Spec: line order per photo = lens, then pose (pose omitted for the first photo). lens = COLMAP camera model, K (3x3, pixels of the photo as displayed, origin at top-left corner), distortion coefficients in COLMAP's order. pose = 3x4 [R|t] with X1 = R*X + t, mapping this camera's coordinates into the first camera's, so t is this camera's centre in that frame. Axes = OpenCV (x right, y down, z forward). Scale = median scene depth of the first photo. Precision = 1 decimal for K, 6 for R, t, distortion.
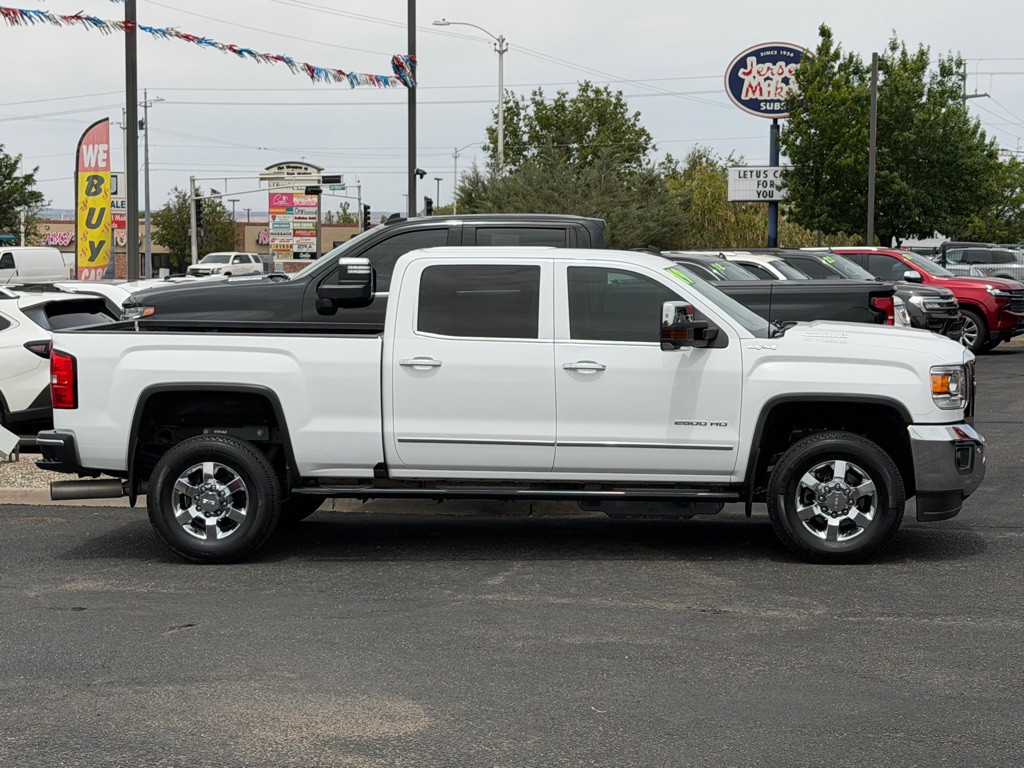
lens RADIAL K [[2279.9, 0, 507.3], [0, 2279.9, 392.0], [0, 0, 1]] dist [0.190809, -0.057987]
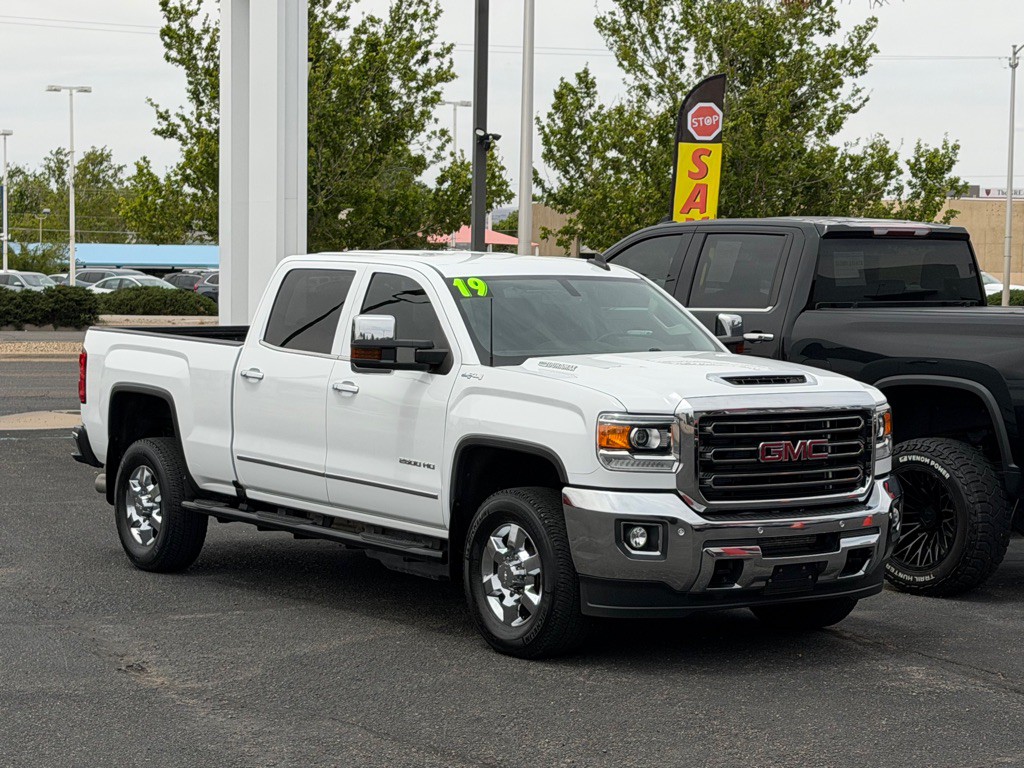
lens RADIAL K [[2315.3, 0, 523.6], [0, 2315.3, 399.4], [0, 0, 1]] dist [0.186051, 0.005518]
pose [[0.659665, 0.059603, -0.749192, 0.237456], [-0.073308, 0.997200, 0.014786, -0.007969], [0.747976, 0.045168, 0.662187, 0.151418]]
